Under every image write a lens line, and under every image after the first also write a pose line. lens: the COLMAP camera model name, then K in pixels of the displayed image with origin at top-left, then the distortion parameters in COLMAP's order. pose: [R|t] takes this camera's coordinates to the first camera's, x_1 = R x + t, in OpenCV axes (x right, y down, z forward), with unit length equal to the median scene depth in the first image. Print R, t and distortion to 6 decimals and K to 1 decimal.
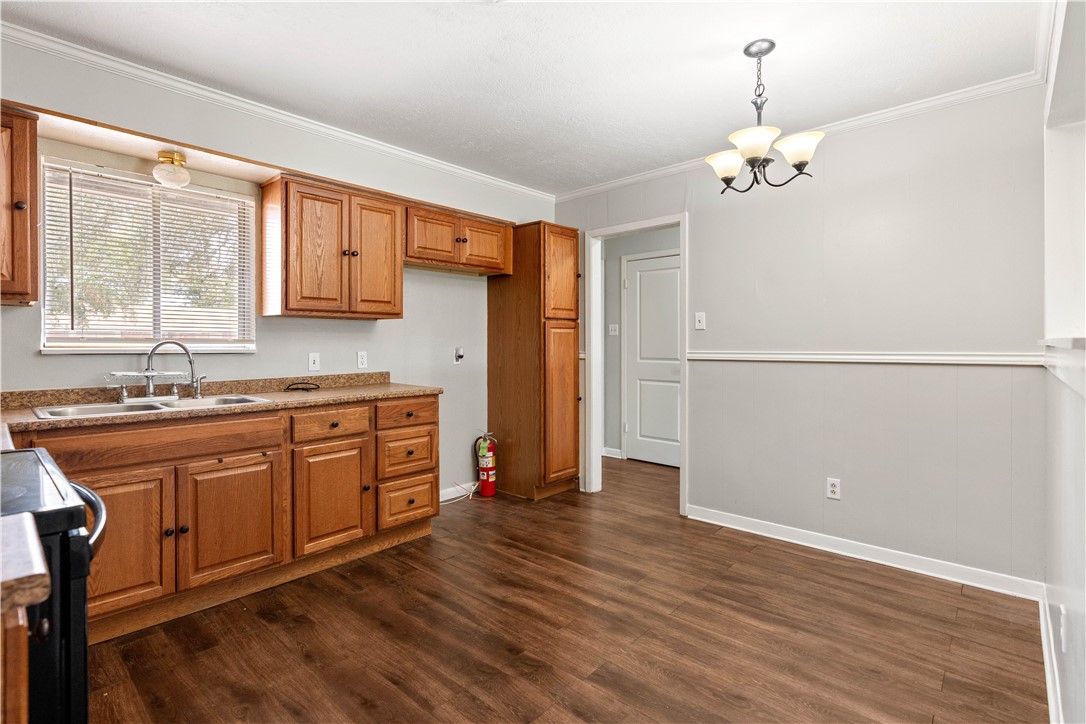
lens RADIAL K [[504.5, 0, 546.9], [0, 504.5, 342.0], [0, 0, 1]] dist [0.000055, 0.000228]
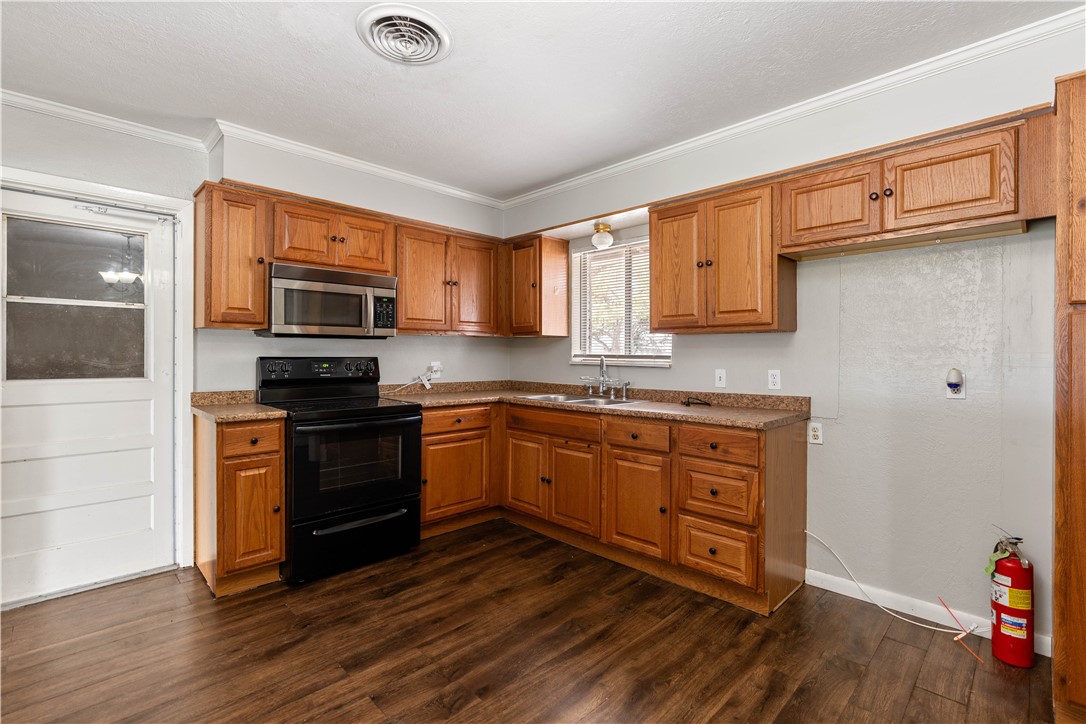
lens RADIAL K [[496.3, 0, 545.7], [0, 496.3, 354.5], [0, 0, 1]] dist [-0.001708, -0.000046]
pose [[-0.046473, 0.000041, -0.998920, 0.655671], [-0.000986, 1.000000, 0.000087, -0.008644], [0.998919, 0.000989, -0.046473, 0.896509]]
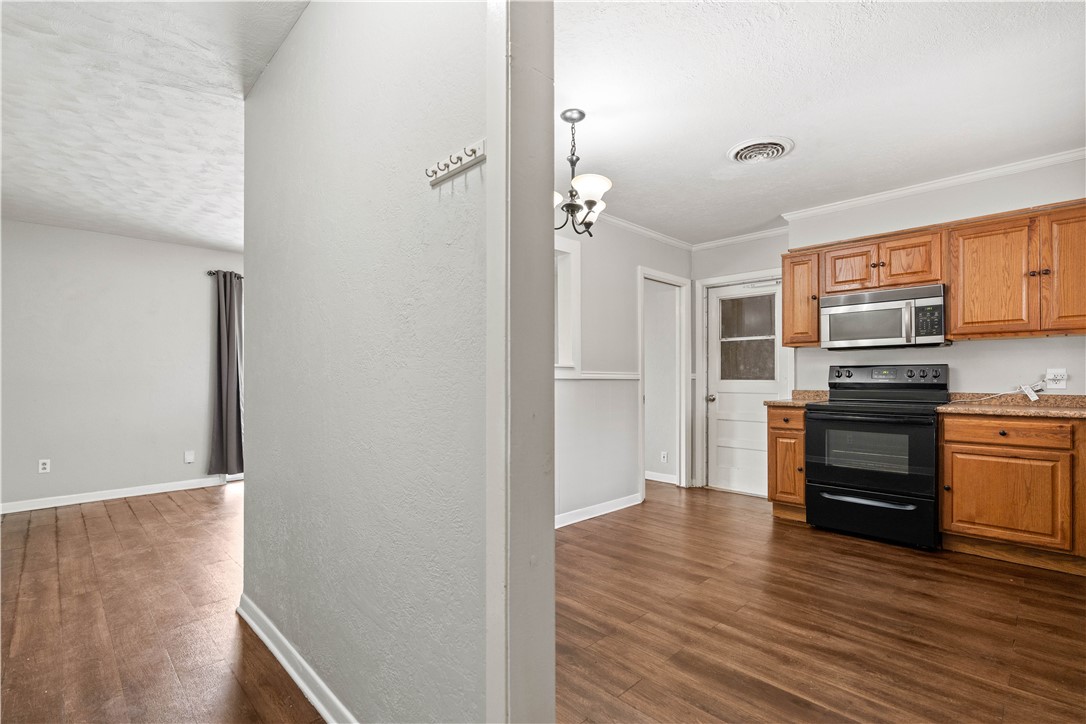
lens RADIAL K [[510.6, 0, 543.7], [0, 510.6, 379.3], [0, 0, 1]] dist [0.000832, 0.000118]
pose [[-0.998730, 0.002243, 0.050339, 0.358368], [0.002139, 0.999995, -0.002123, 0.041421], [-0.050344, -0.002013, -0.998730, 1.840004]]
